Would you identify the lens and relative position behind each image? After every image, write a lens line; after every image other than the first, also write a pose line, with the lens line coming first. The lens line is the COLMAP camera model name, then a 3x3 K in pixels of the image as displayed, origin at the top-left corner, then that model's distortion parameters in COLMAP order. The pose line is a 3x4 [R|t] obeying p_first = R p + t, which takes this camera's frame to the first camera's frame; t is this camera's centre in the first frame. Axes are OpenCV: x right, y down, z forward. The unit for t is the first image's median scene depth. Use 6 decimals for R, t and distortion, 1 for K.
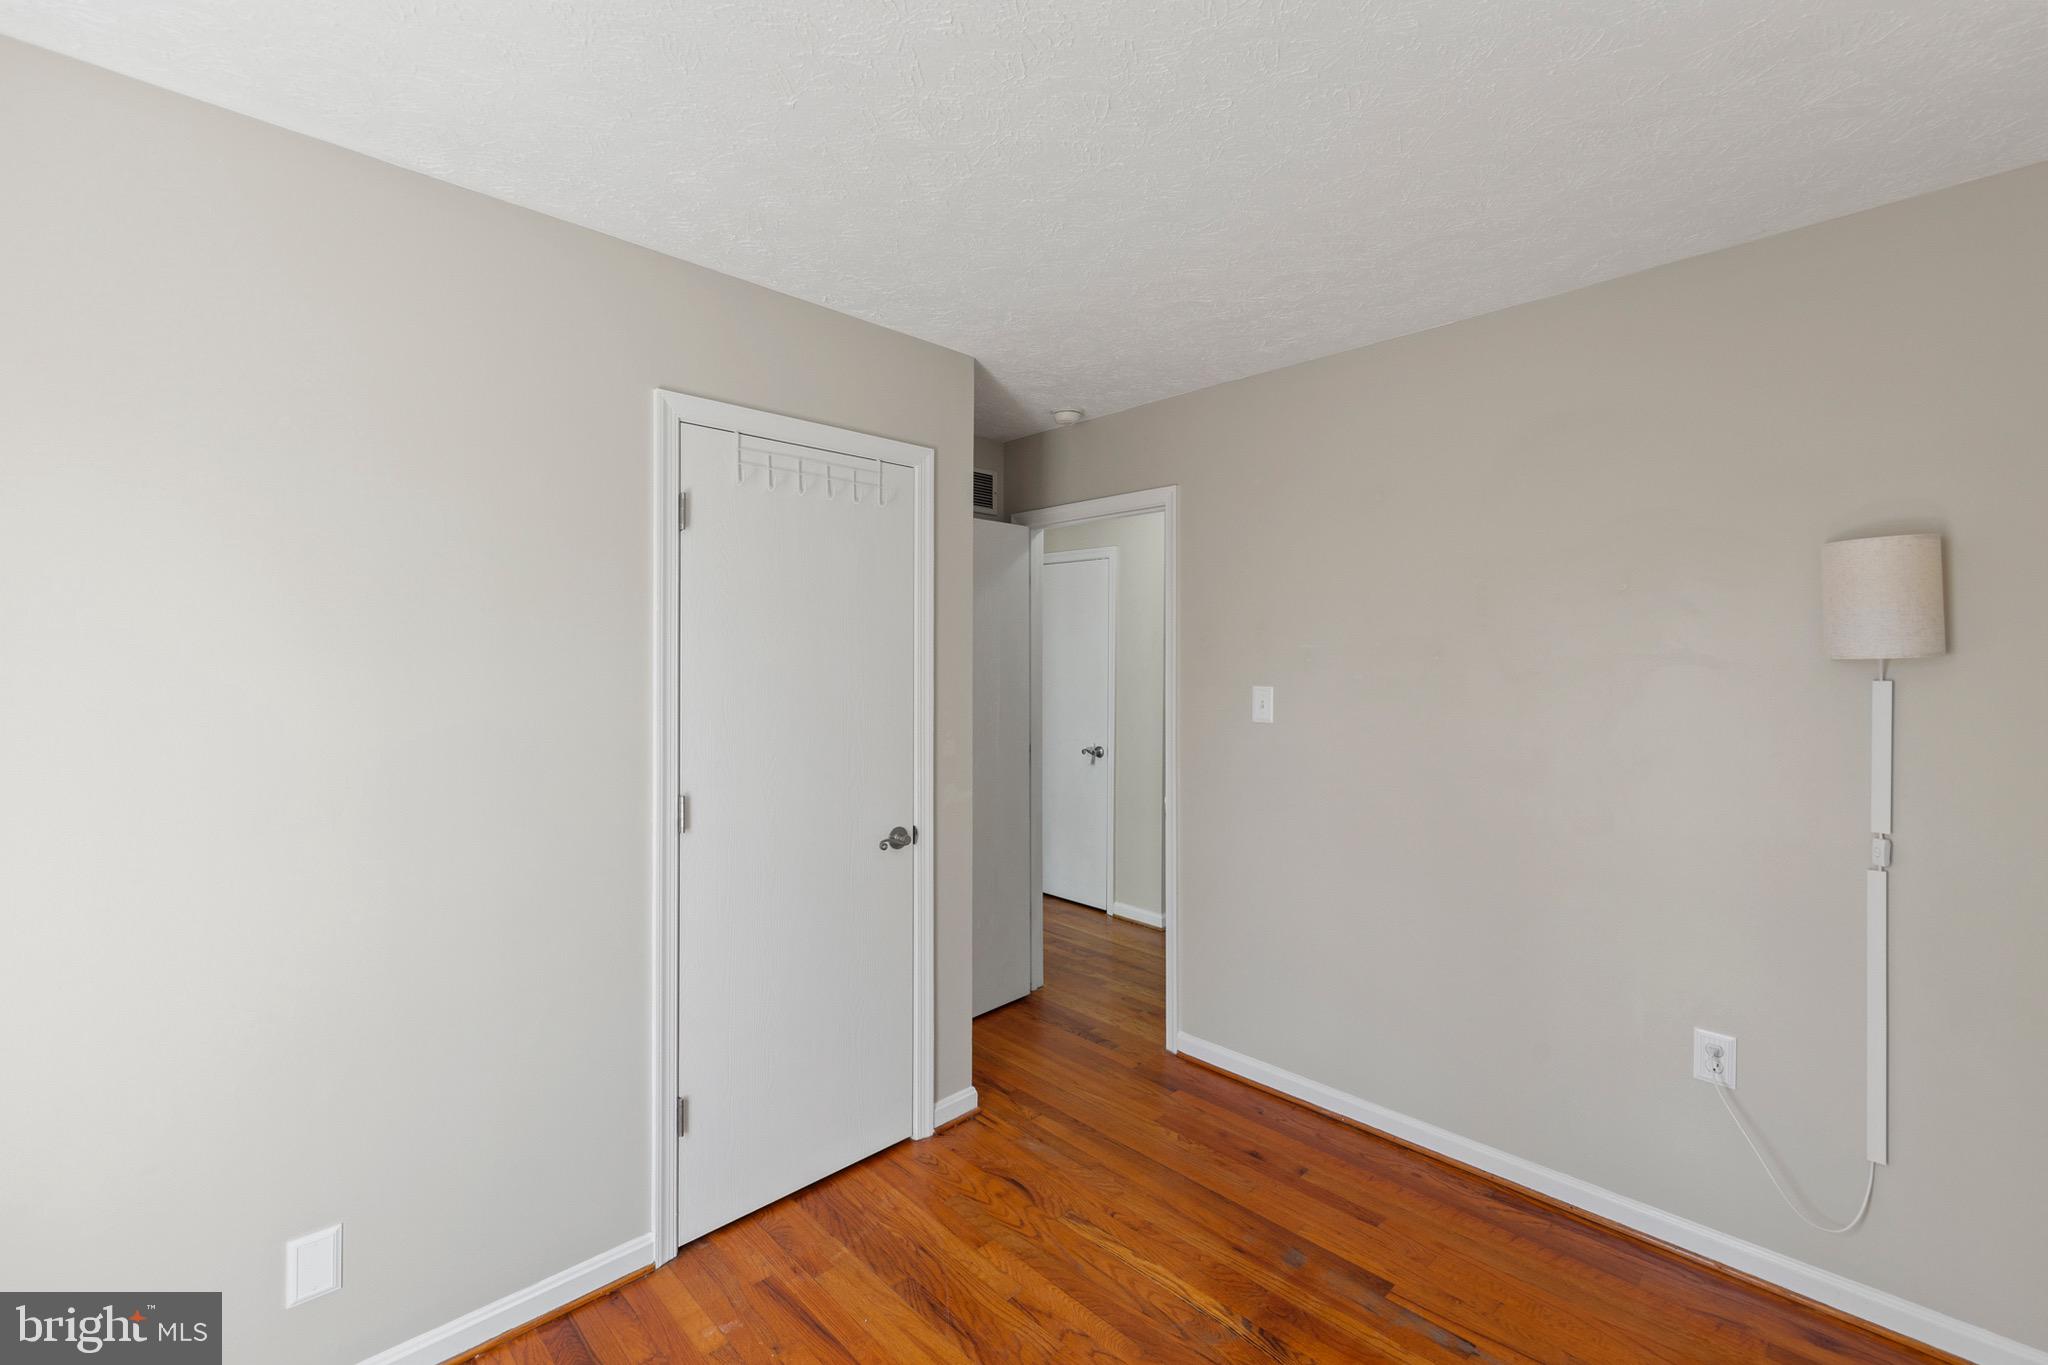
lens RADIAL K [[862.6, 0, 1039.5], [0, 862.6, 663.1], [0, 0, 1]] dist [0.002451, -0.000258]
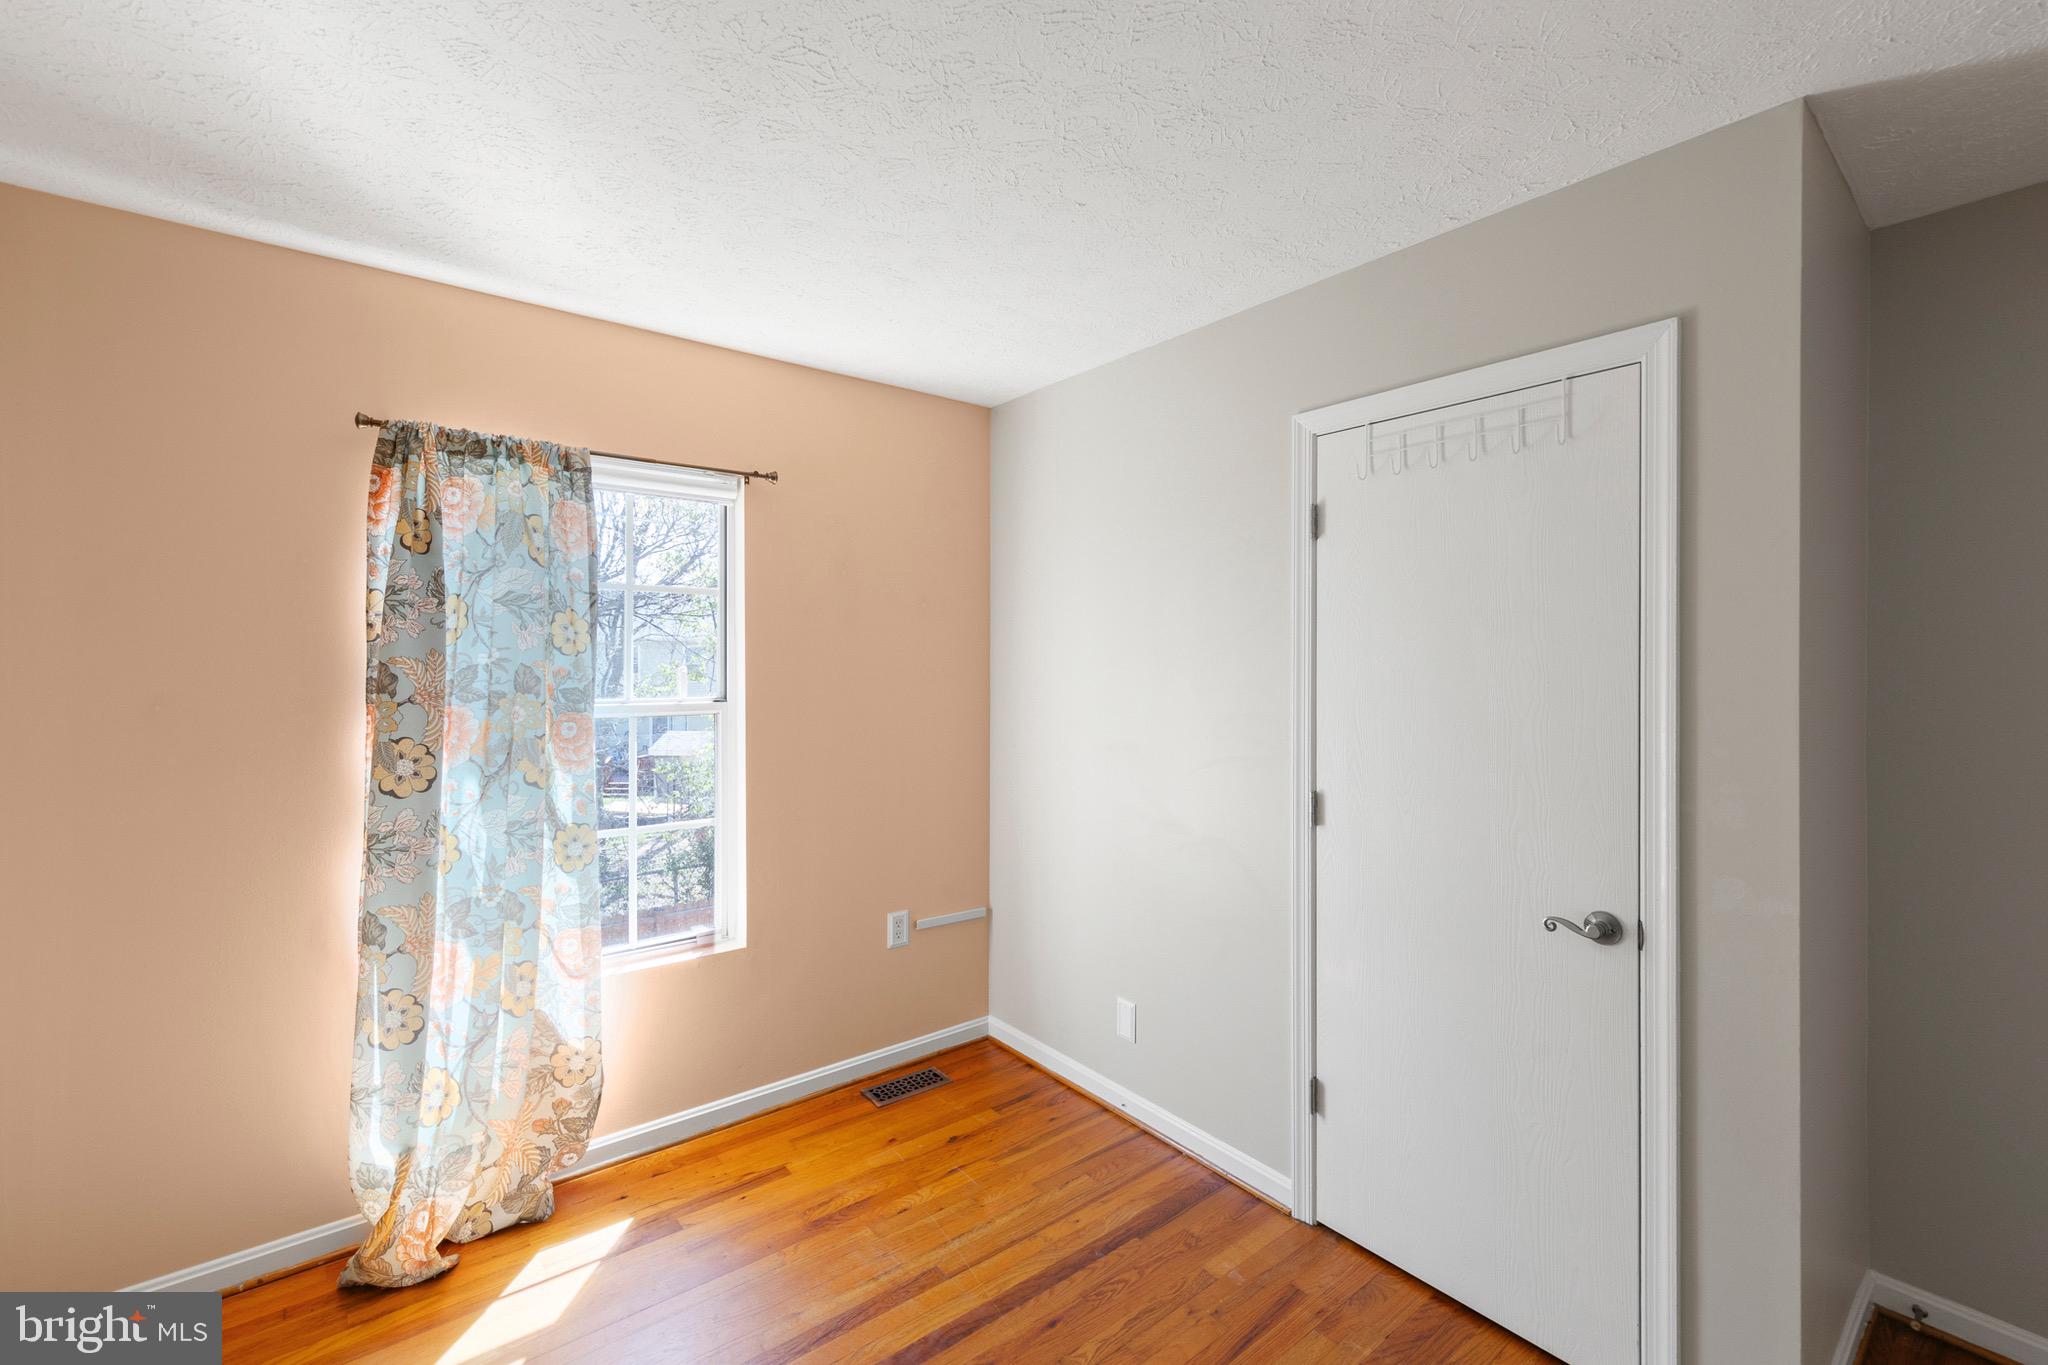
lens RADIAL K [[870.4, 0, 1022.2], [0, 870.4, 654.8], [0, 0, 1]] dist [0.001027, -0.000237]
pose [[-0.112273, -0.007310, -0.993651, 0.682300], [0.000427, 0.999972, -0.007405, -0.005621], [0.993677, -0.001256, -0.112266, 0.763027]]
